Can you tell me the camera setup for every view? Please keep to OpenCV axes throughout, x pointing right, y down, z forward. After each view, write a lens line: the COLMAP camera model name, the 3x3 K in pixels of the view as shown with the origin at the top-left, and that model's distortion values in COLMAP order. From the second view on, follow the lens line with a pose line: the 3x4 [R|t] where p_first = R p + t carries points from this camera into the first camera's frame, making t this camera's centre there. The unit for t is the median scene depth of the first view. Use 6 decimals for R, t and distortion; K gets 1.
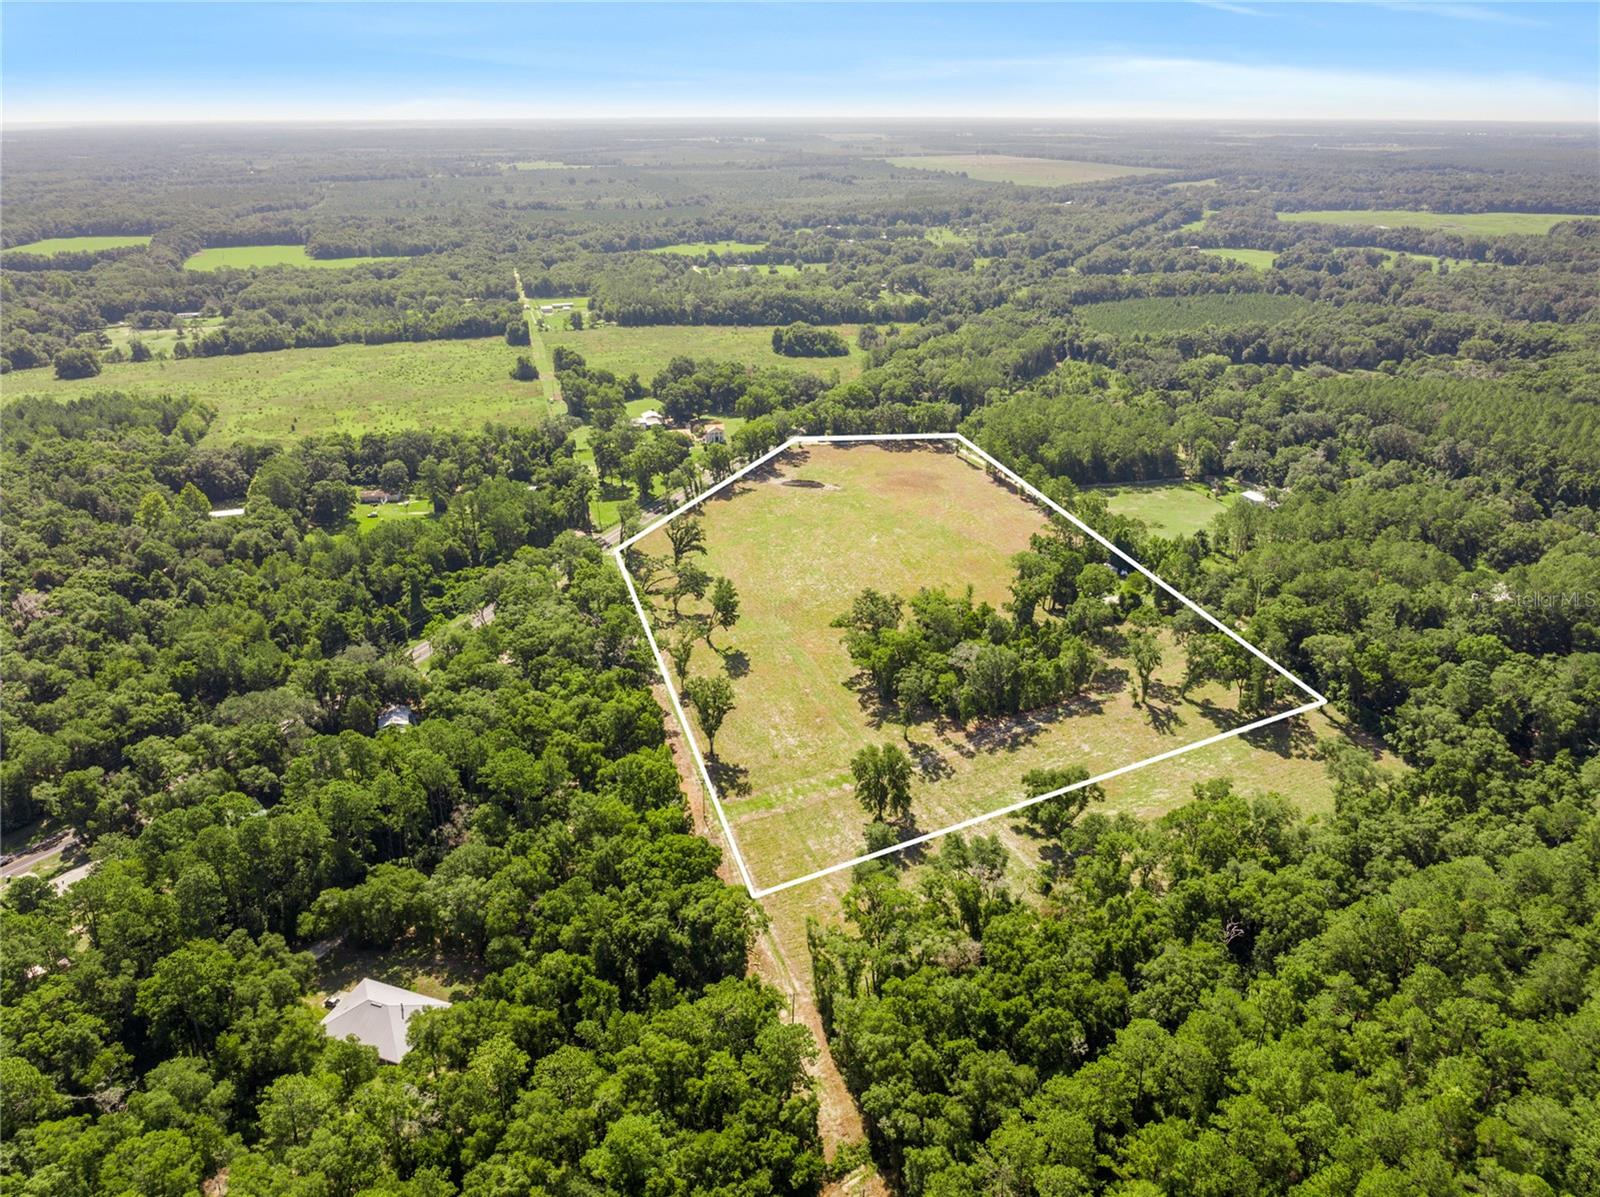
lens RADIAL K [[1118.9, 0, 800.0], [0, 1118.9, 598.5], [0, 0, 1]] dist [-0.029194, 0.021279]
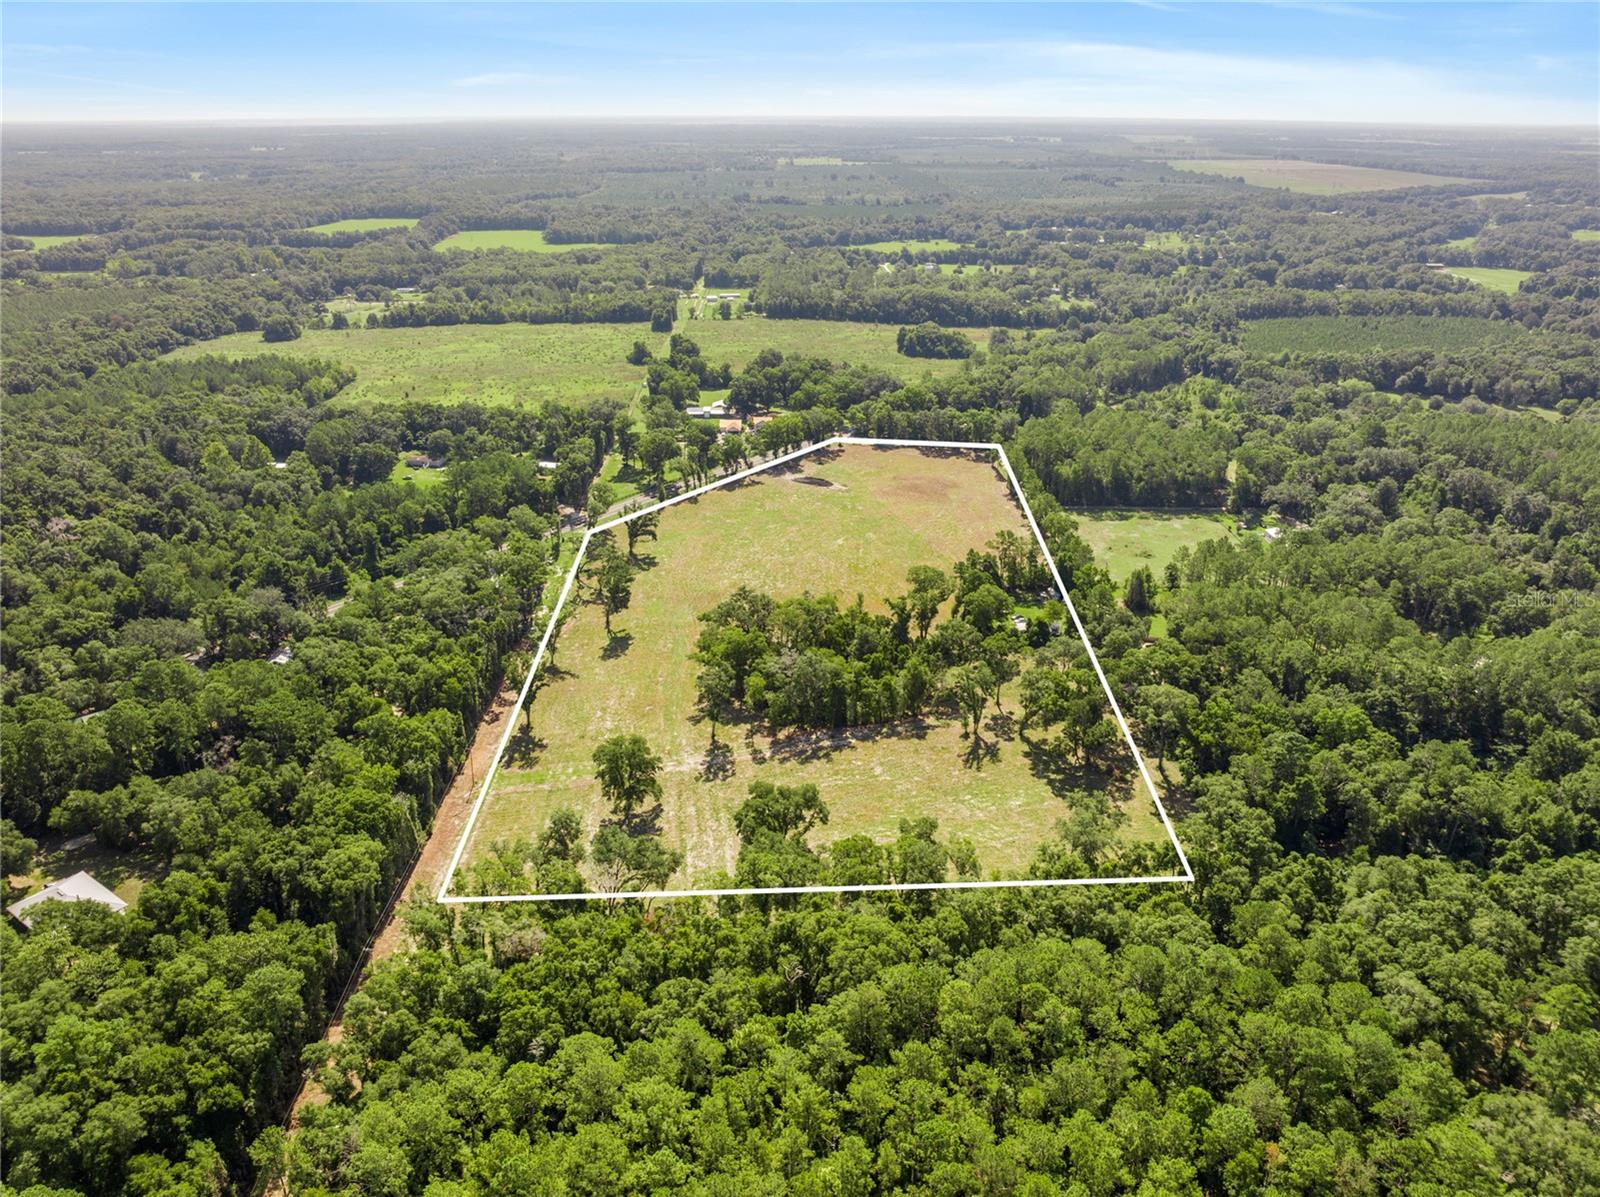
lens RADIAL K [[1122.4, 0, 800.0], [0, 1122.4, 598.5], [0, 0, 1]] dist [-0.031961, -0.002499]
pose [[0.968194, 0.103178, -0.227936, 0.133970], [-0.103022, 0.994599, 0.012616, -0.006064], [0.228007, 0.011268, 0.973594, 0.016459]]
